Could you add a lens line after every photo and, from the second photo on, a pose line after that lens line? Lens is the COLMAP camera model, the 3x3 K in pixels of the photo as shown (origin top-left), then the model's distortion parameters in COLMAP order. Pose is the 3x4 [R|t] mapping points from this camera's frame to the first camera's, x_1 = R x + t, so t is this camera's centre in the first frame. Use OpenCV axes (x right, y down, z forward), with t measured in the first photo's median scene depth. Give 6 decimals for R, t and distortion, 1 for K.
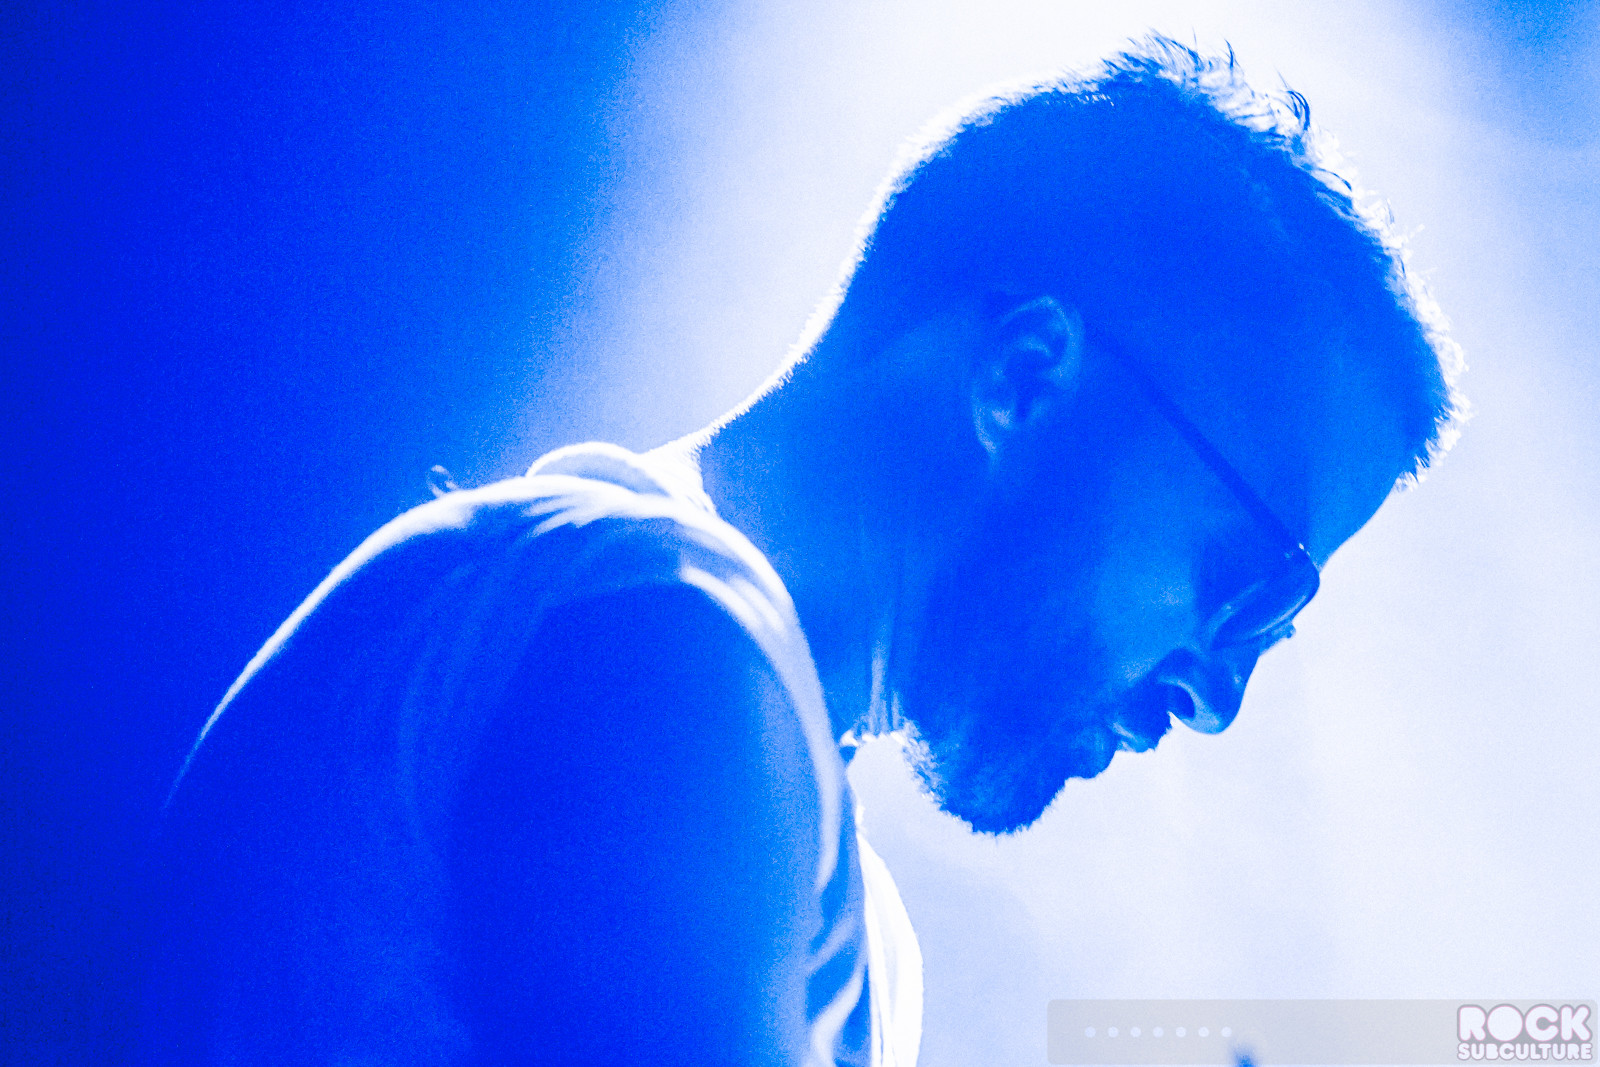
lens RADIAL K [[6557.2, 0, 797.7], [0, 6557.2, 525.2], [0, 0, 1]] dist [1.217408, 0.000000]
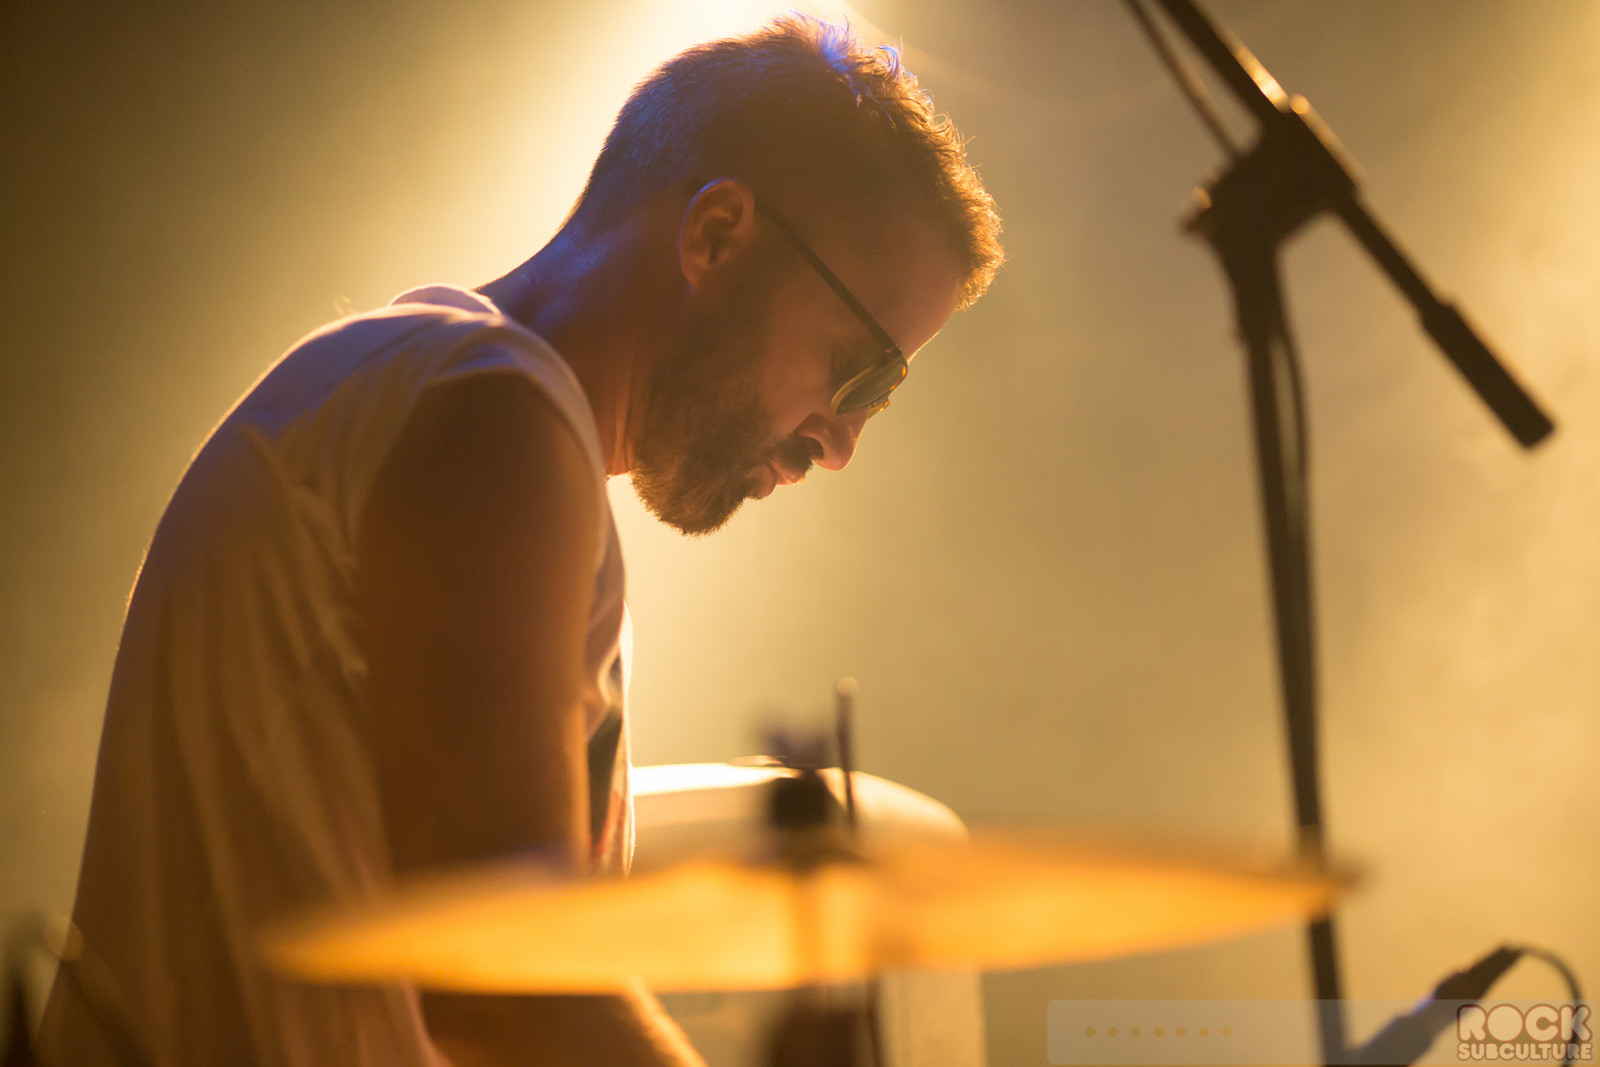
lens RADIAL K [[6557.2, 0, 796.9], [0, 6557.2, 537.5], [0, 0, 1]] dist [1.217408, 0.000000]
pose [[0.997980, -0.004035, 0.063399, -0.043226], [0.001831, 0.999393, 0.034776, -0.005311], [-0.063501, -0.034589, 0.997382, -0.519118]]
